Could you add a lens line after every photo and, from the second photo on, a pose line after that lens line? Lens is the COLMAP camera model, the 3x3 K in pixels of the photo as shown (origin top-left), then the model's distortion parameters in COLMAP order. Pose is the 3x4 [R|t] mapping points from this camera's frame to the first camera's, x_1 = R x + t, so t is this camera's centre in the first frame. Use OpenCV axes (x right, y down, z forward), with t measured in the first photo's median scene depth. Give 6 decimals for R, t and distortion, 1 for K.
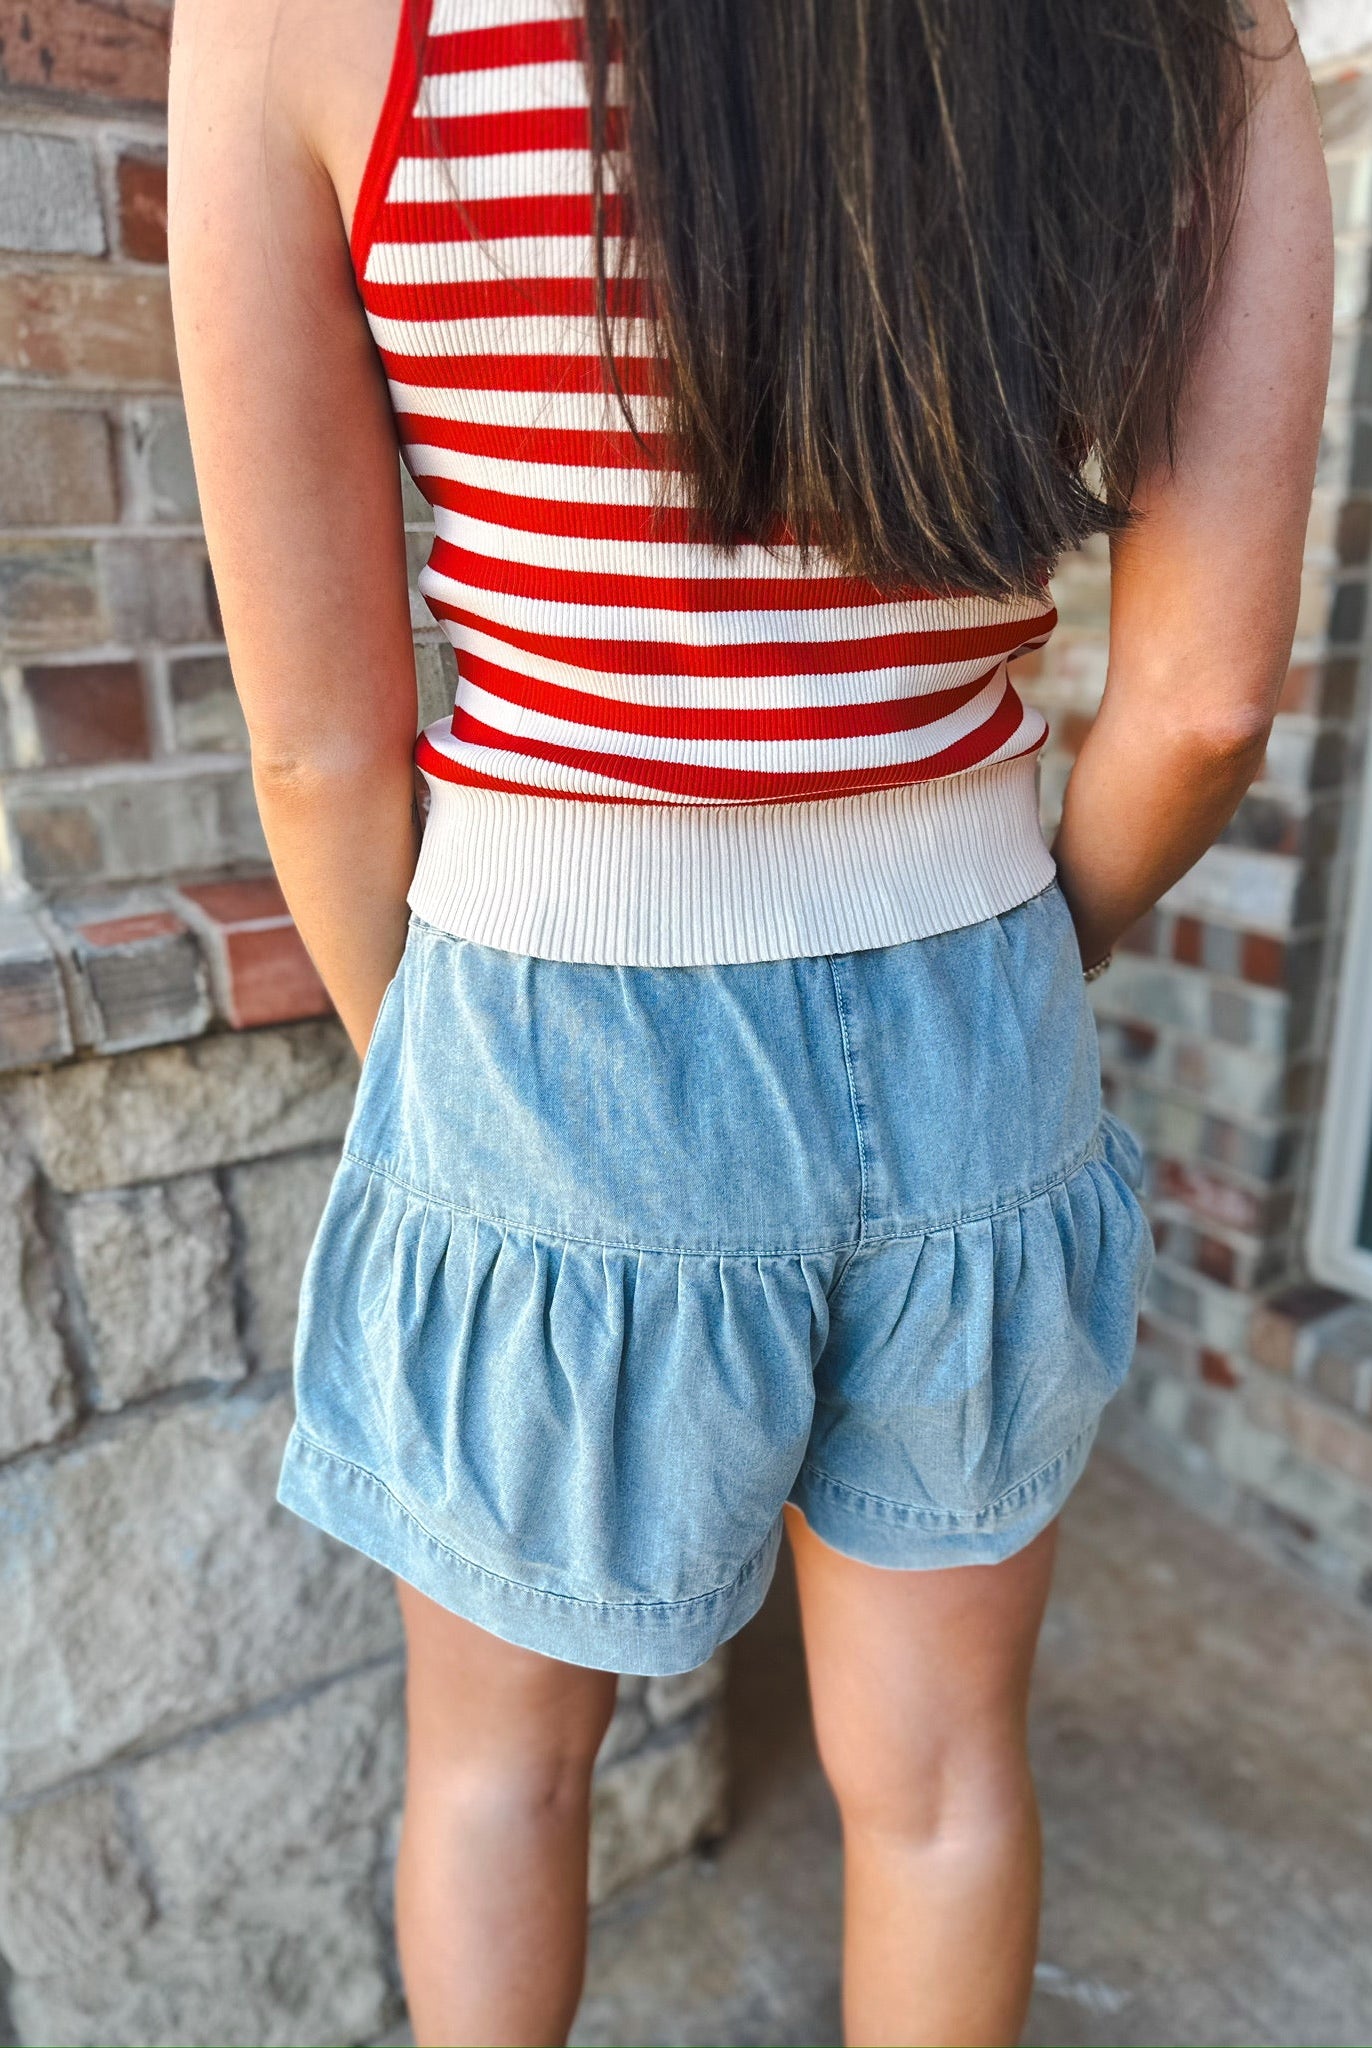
lens RADIAL K [[1458.8, 0, 683.9], [0, 1458.8, 1020.9], [0, 0, 1]] dist [-0.024342, 0.010600]
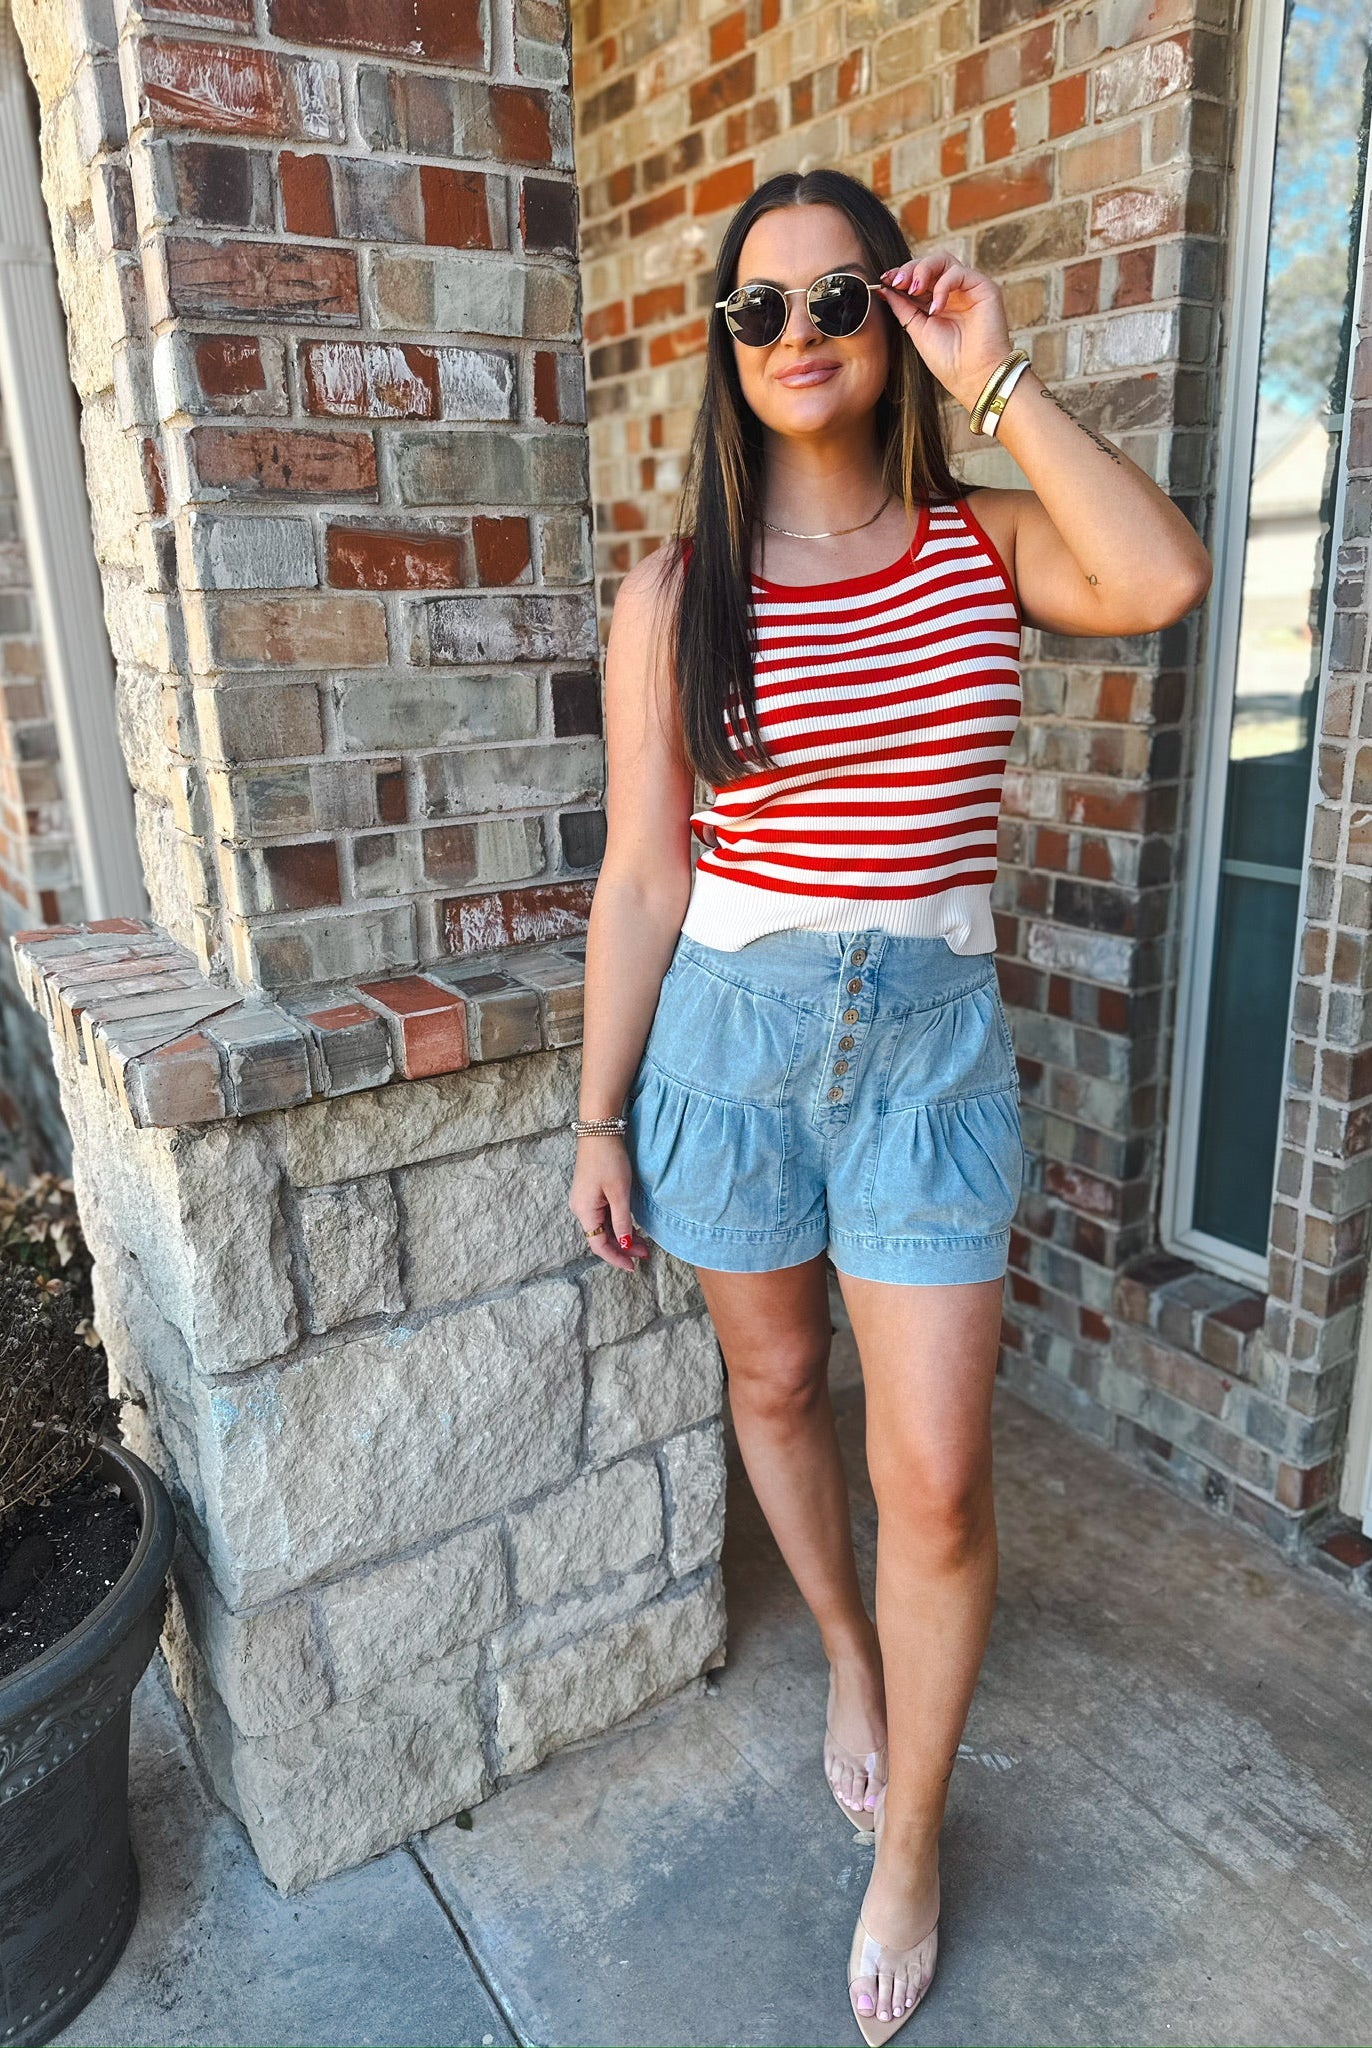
lens RADIAL K [[1438.4, 0, 686.0], [0, 1438.4, 1024.0], [0, 0, 1]] dist [0.017030, -0.023217]
pose [[0.999474, -0.017880, 0.027069, -0.046580], [0.018458, 0.999604, -0.021221, -0.014198], [-0.026679, 0.021710, 0.999408, -0.486906]]
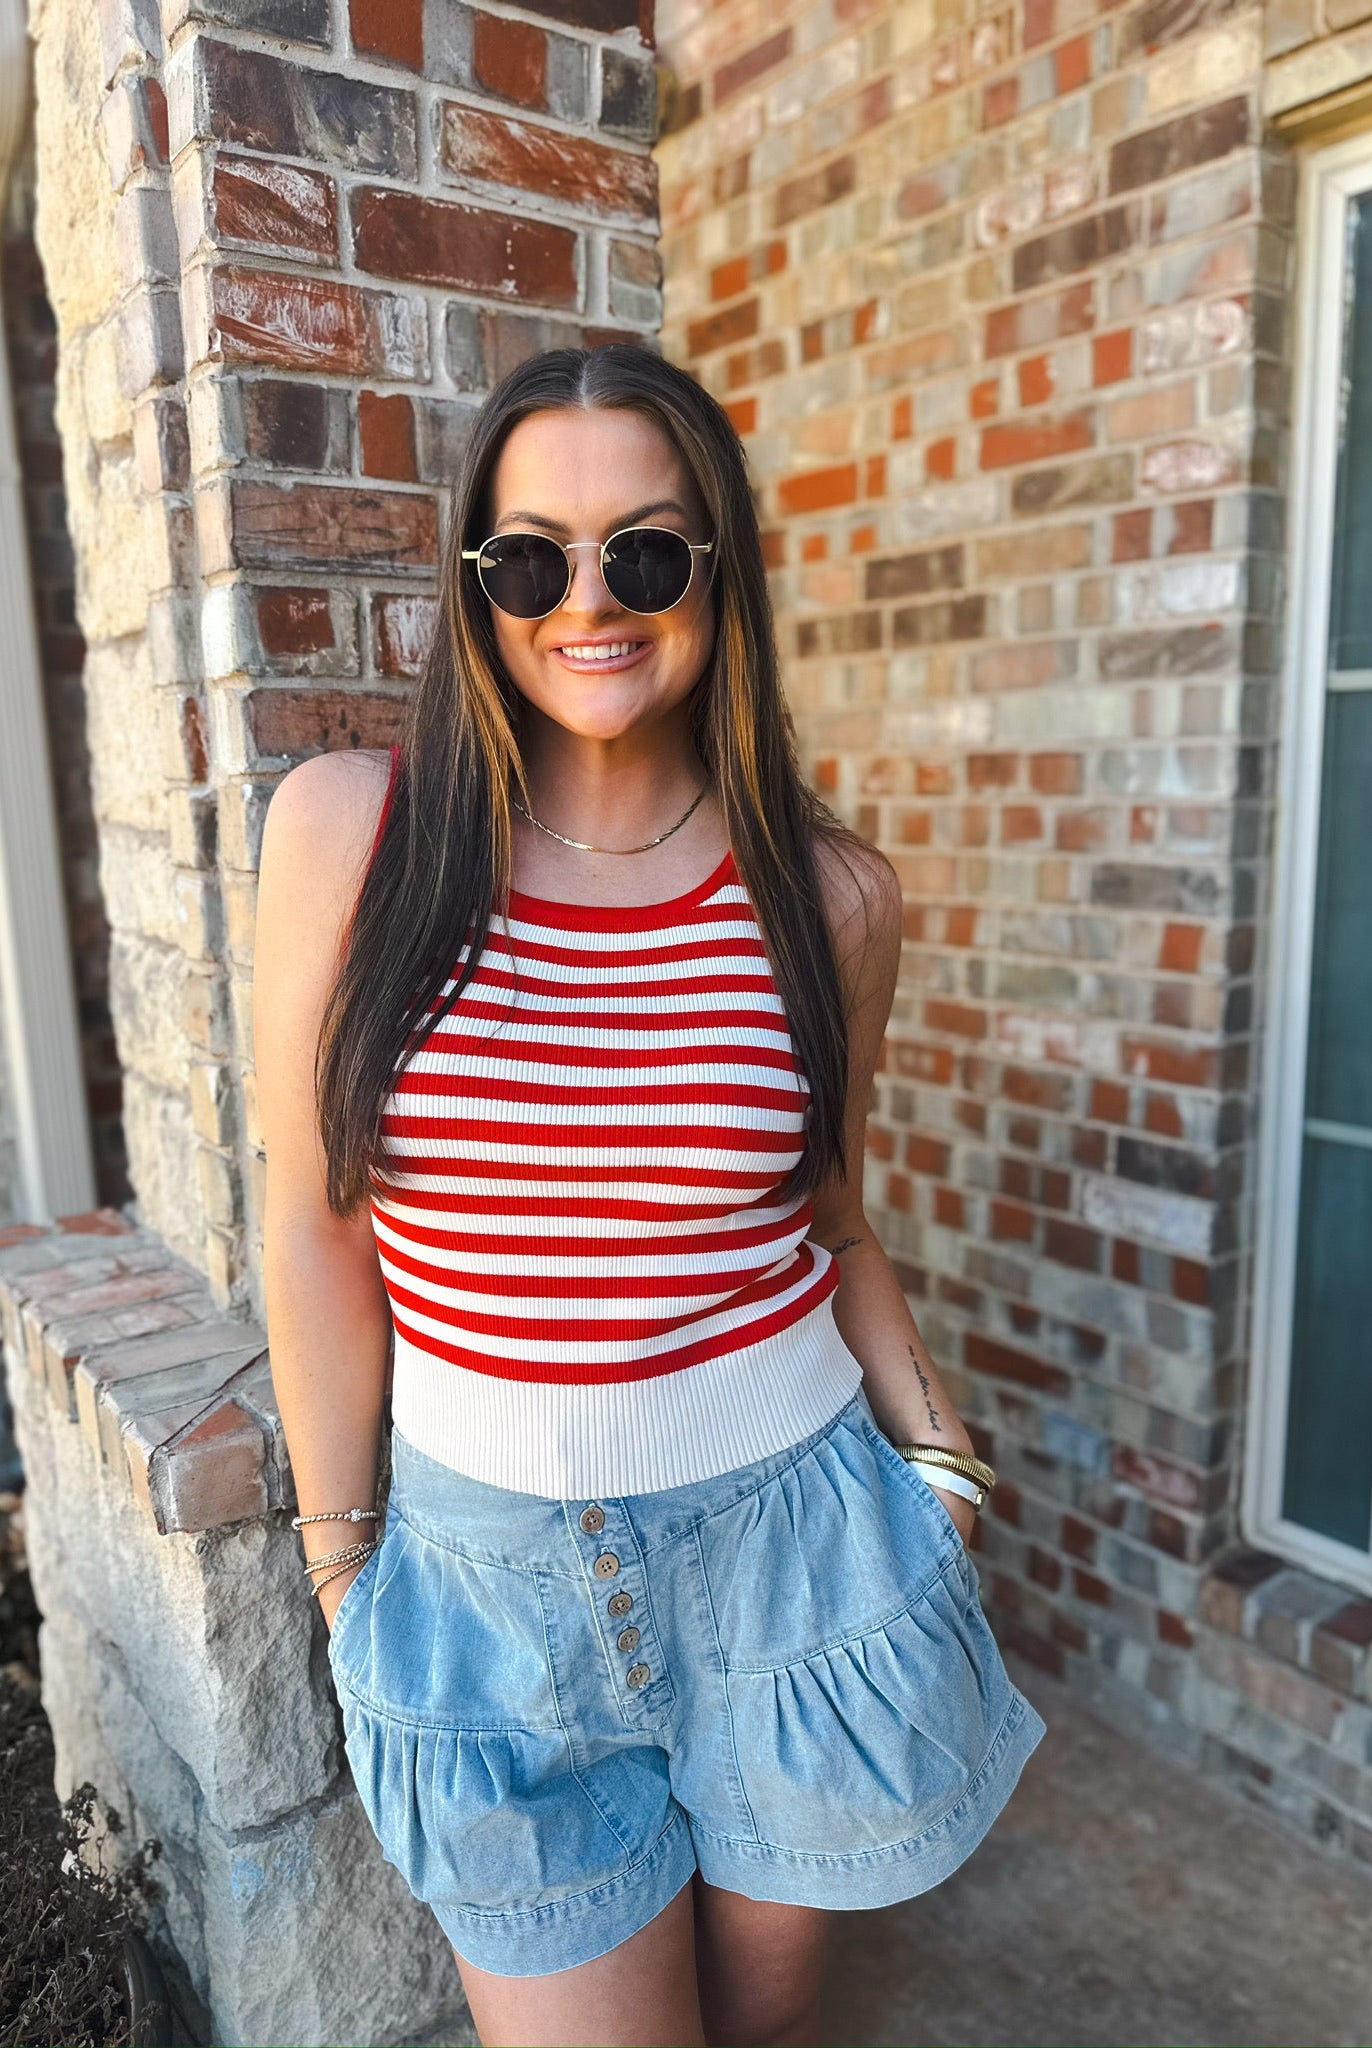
lens RADIAL K [[1447.1, 0, 686.0], [0, 1447.1, 1024.0], [0, 0, 1]] dist [0.001408, -0.019148]
pose [[0.994554, -0.020012, 0.102279, -0.226026], [0.034321, 0.989540, -0.140117, -0.158121], [-0.098405, 0.142865, 0.984838, -0.292741]]
